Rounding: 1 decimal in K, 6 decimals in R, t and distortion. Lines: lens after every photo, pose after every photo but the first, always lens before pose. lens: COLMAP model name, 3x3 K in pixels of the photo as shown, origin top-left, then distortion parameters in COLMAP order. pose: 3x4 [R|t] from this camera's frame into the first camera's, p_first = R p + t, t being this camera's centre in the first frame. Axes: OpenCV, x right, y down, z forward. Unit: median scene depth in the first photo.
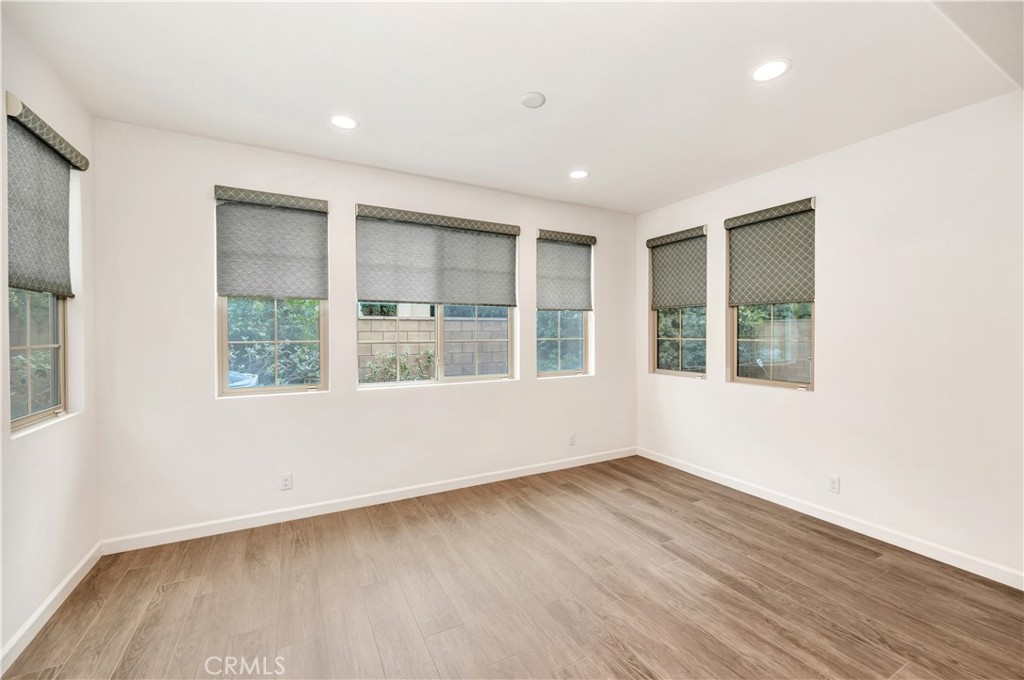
lens RADIAL K [[413.7, 0, 518.1], [0, 413.7, 339.7], [0, 0, 1]] dist [-0.000634, -0.001264]
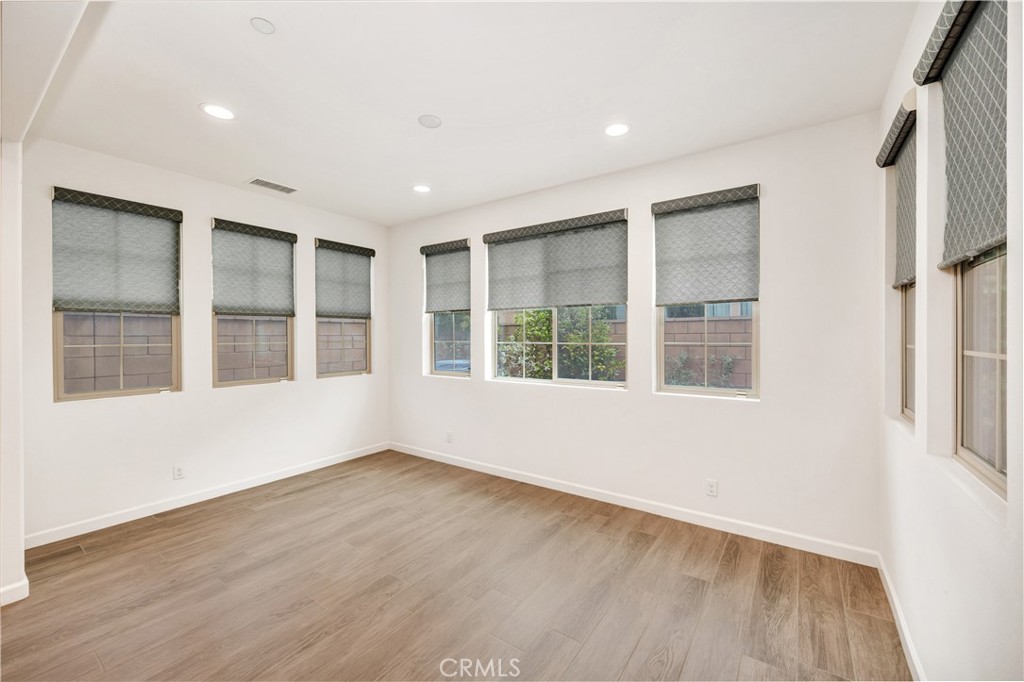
lens RADIAL K [[413.7, 0, 518.1], [0, 413.7, 341.5], [0, 0, 1]] dist [-0.000634, -0.001264]
pose [[0.441494, 0.010816, -0.897199, 0.733715], [-0.013906, 0.999890, 0.005211, -0.005203], [0.897157, 0.010176, 0.441595, 0.482066]]
